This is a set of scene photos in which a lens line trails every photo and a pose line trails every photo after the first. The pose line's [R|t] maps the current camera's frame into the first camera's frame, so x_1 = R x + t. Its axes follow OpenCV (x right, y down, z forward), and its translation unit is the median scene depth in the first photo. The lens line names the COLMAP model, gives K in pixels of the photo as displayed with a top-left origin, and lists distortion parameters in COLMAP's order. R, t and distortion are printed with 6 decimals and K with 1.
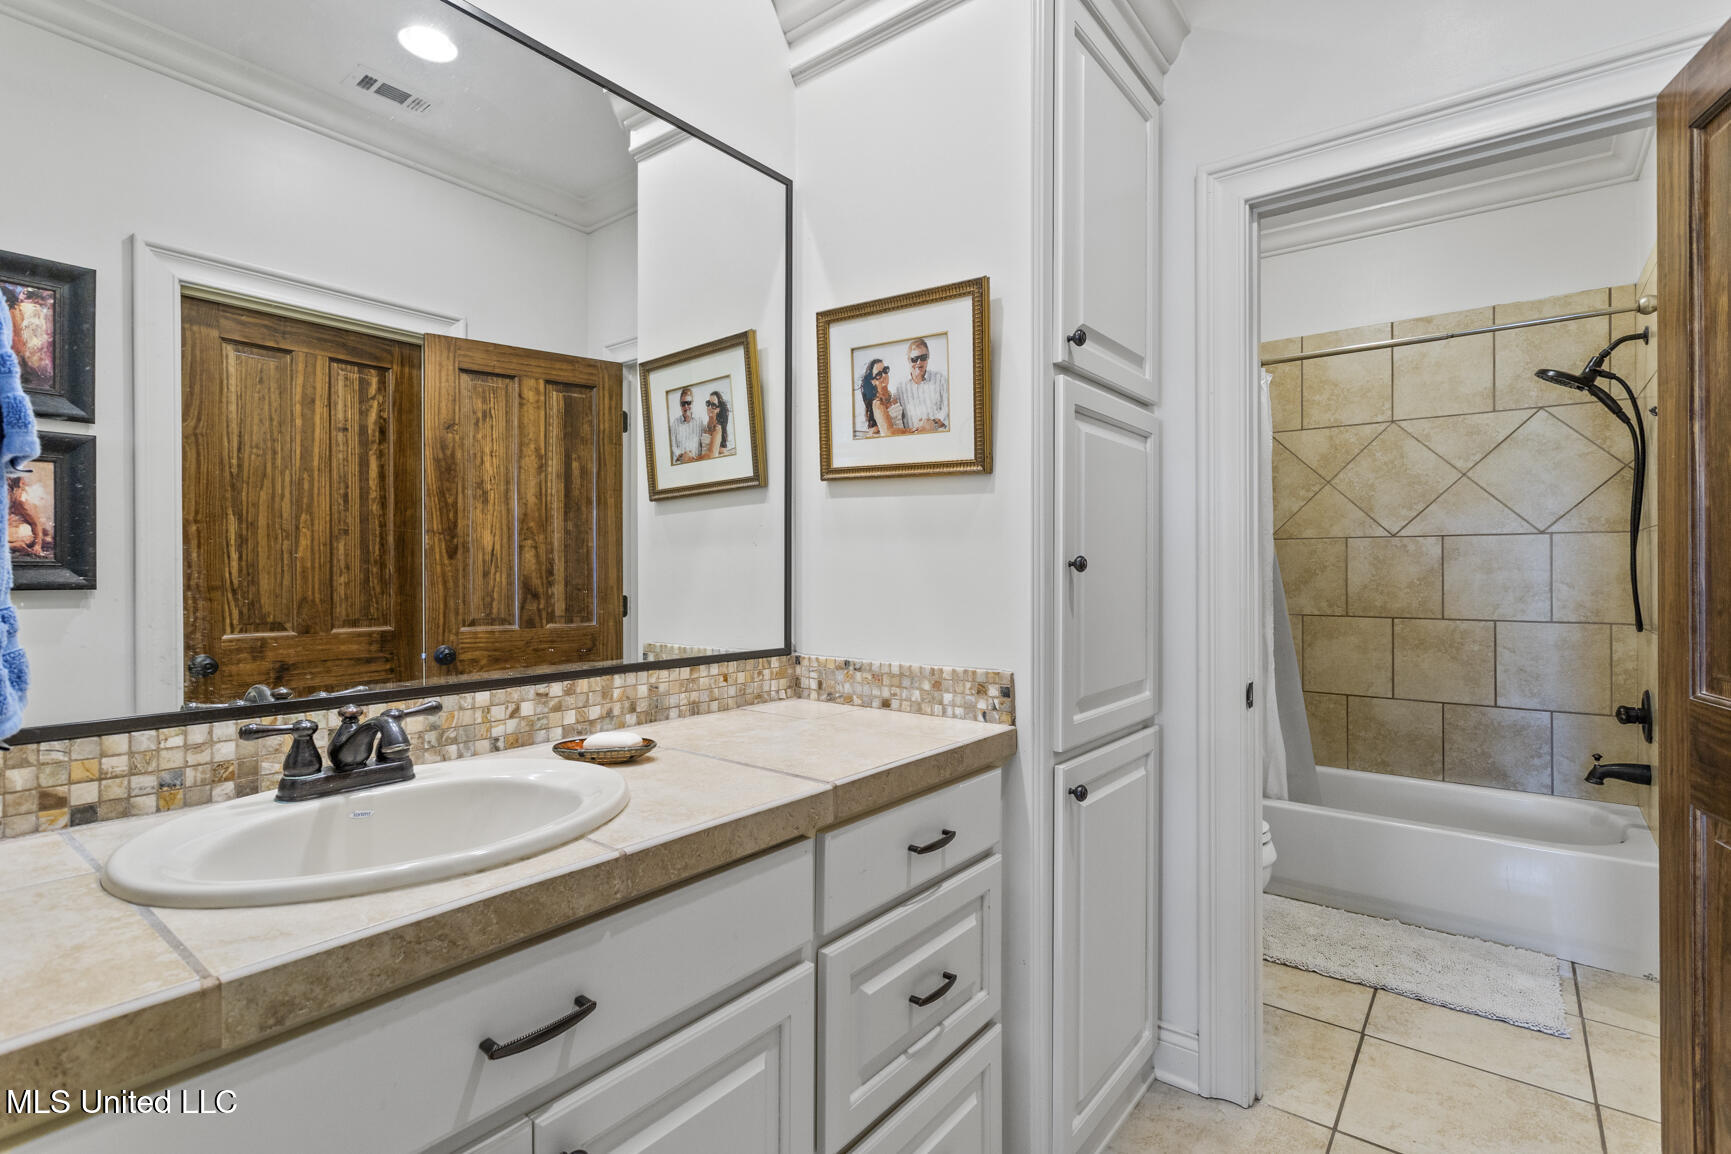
lens RADIAL K [[821.9, 0, 860.0], [0, 821.9, 559.0], [0, 0, 1]] dist [0.000341, 0.001875]
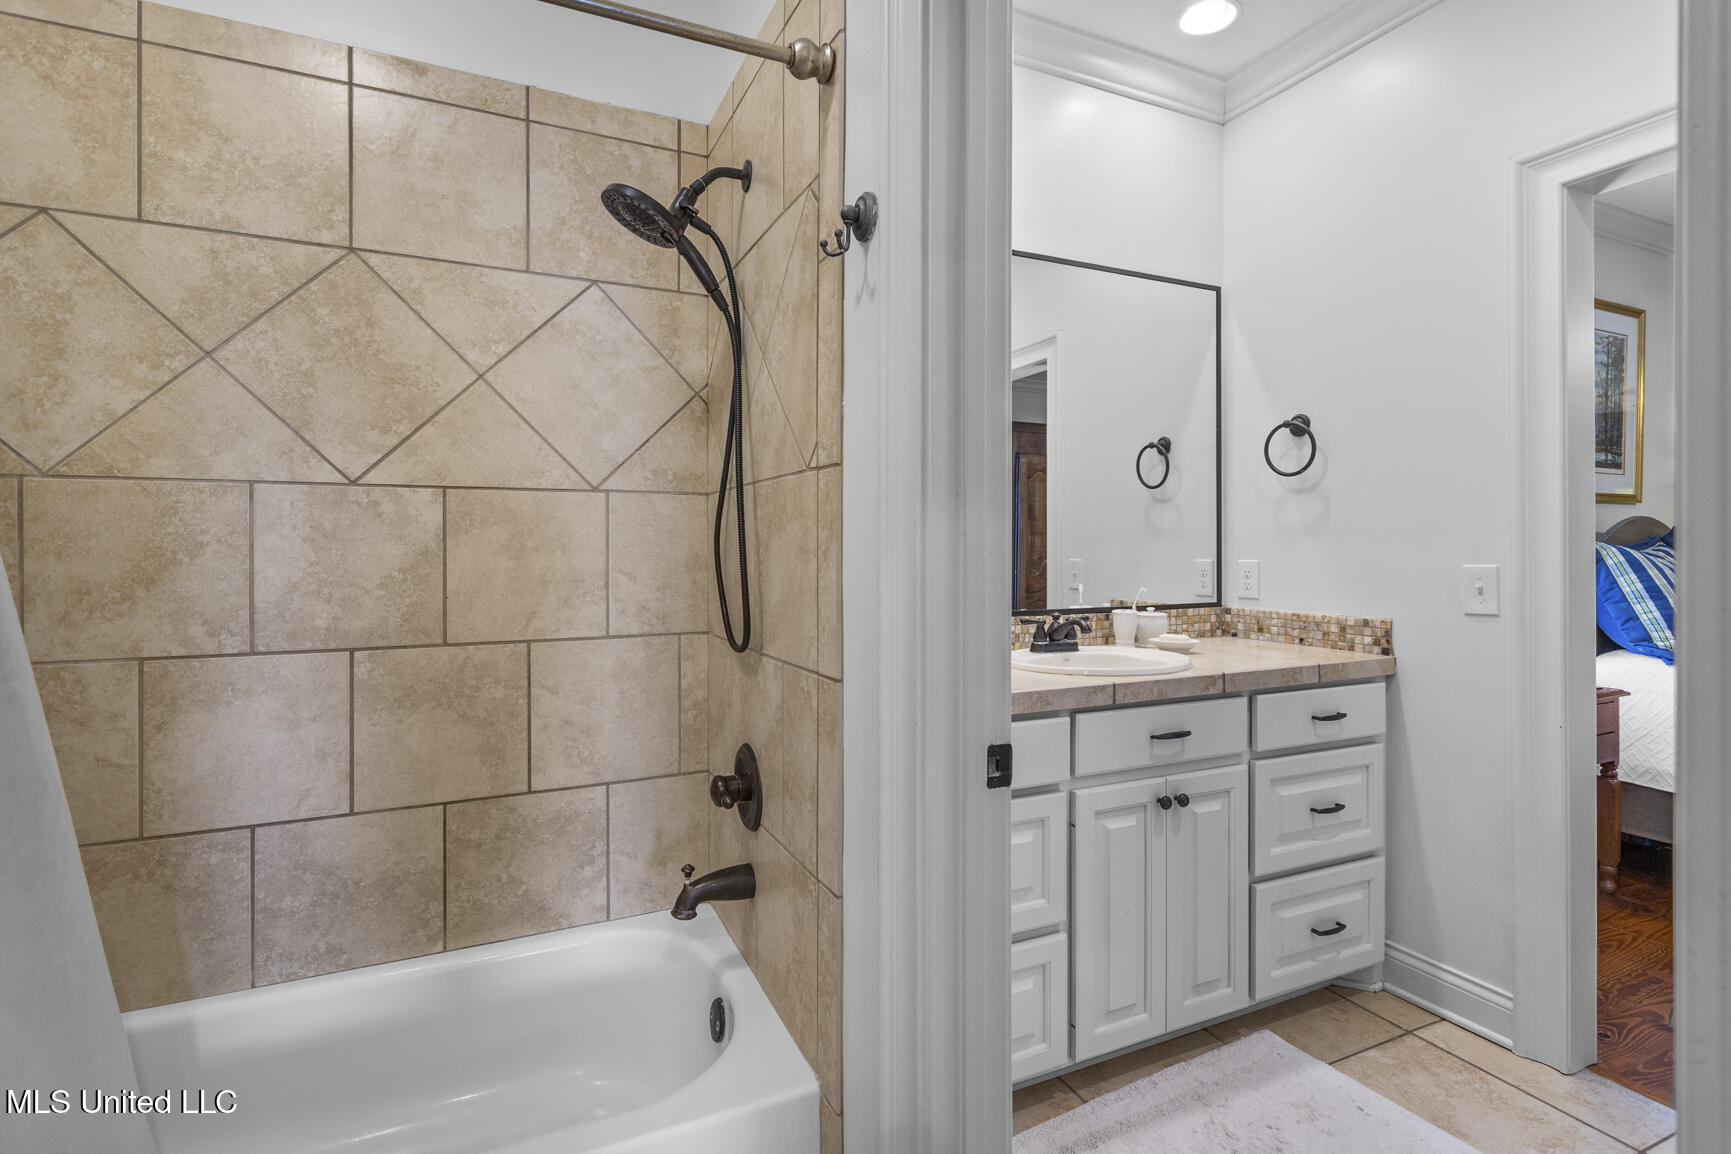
lens RADIAL K [[821.9, 0, 860.0], [0, 821.9, 559.0], [0, 0, 1]] dist [0.000341, 0.001875]
pose [[0.449421, -0.009719, 0.893267, 0.365605], [-0.009631, 0.999830, 0.015724, 0.007129], [-0.893268, -0.015670, 0.449251, 0.537320]]
